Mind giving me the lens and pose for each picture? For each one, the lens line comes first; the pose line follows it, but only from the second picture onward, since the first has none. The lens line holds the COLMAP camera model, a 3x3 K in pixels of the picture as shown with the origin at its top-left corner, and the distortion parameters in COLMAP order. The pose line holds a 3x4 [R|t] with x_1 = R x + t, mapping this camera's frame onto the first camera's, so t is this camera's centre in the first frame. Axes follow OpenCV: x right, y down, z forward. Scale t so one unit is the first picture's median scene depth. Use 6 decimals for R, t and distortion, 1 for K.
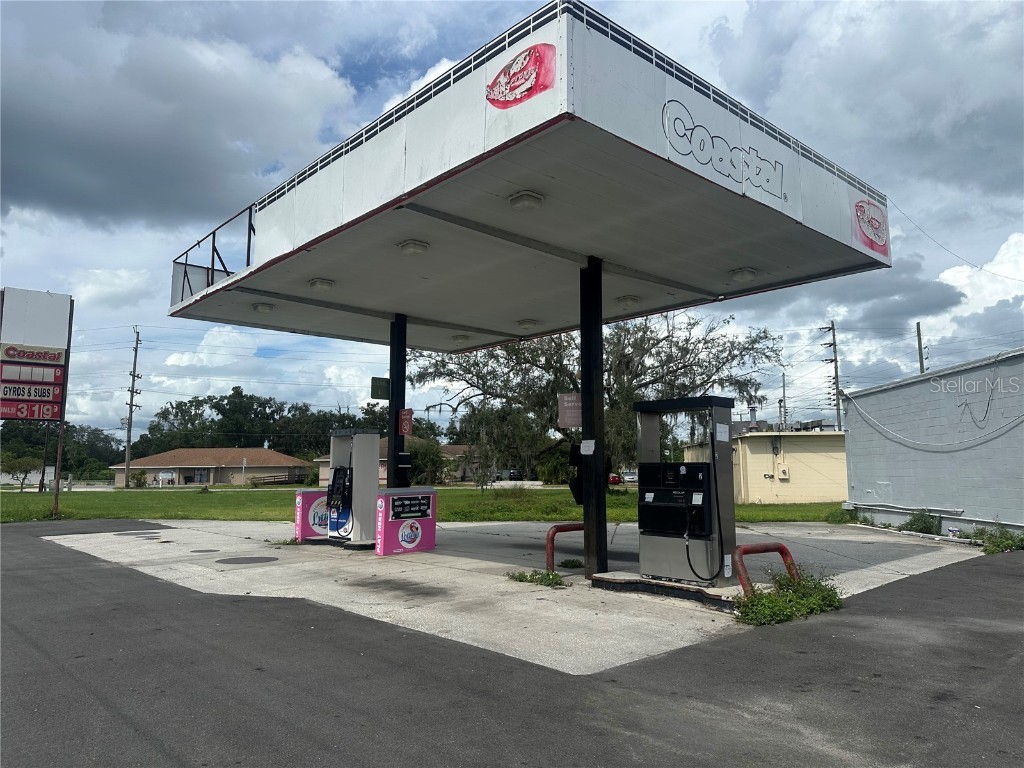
lens RADIAL K [[710.3, 0, 512.0], [0, 710.3, 384.0], [0, 0, 1]] dist [0.079678, -0.130259]
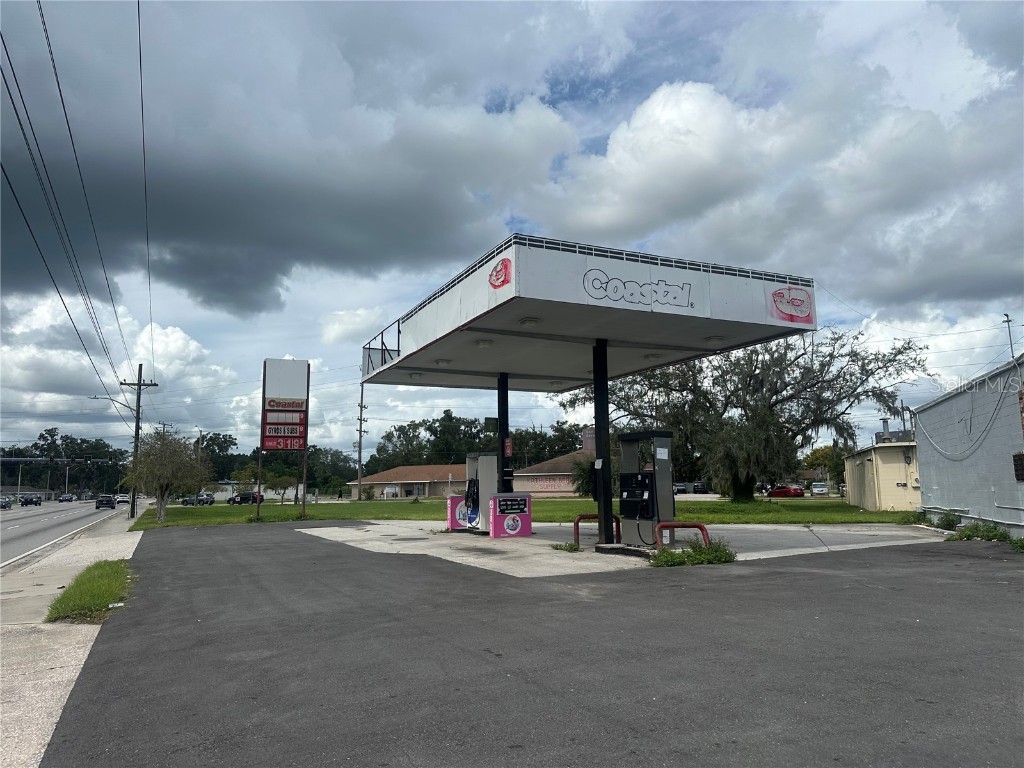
lens RADIAL K [[710.3, 0, 512.0], [0, 710.3, 384.0], [0, 0, 1]] dist [0.079678, -0.130259]
pose [[0.958751, -0.050372, -0.279748, 0.168841], [0.044996, 0.998659, -0.025609, -0.024358], [0.280663, 0.011965, 0.959732, -0.246733]]
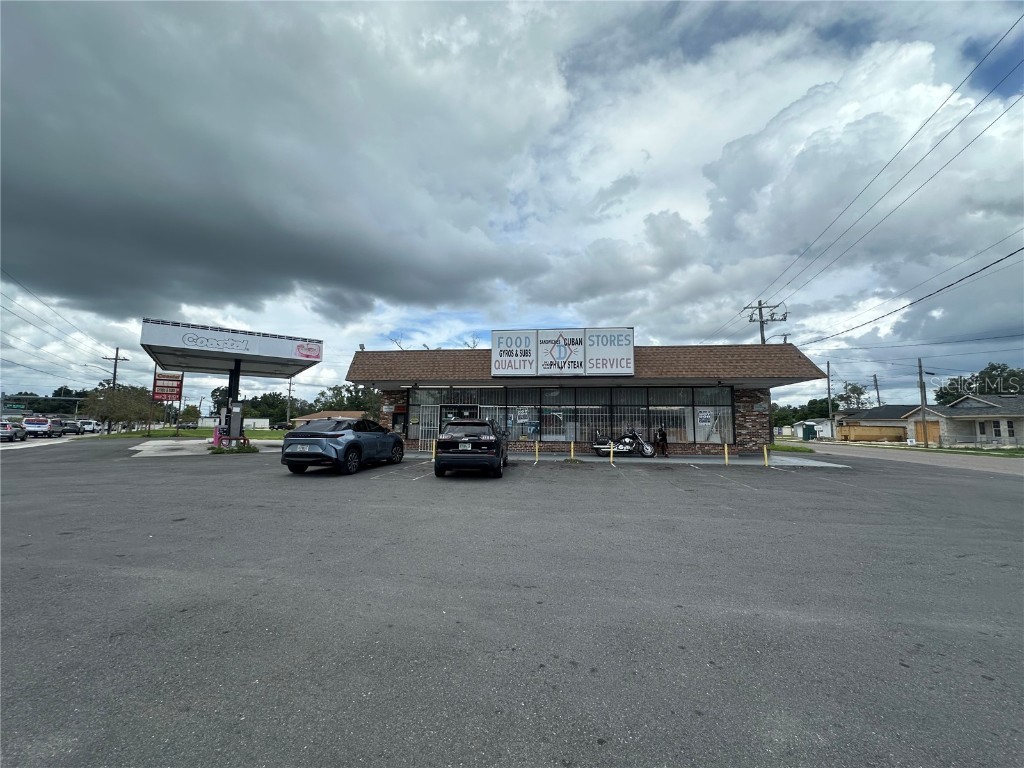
lens RADIAL K [[408.2, 0, 512.0], [0, 408.2, 384.0], [0, 0, 1]] dist [-0.000669, -0.000034]
pose [[0.994658, 0.005090, -0.103098, 0.800849], [-0.003031, 0.999793, 0.020113, -0.047421], [0.103179, -0.019693, 0.994468, -0.417292]]
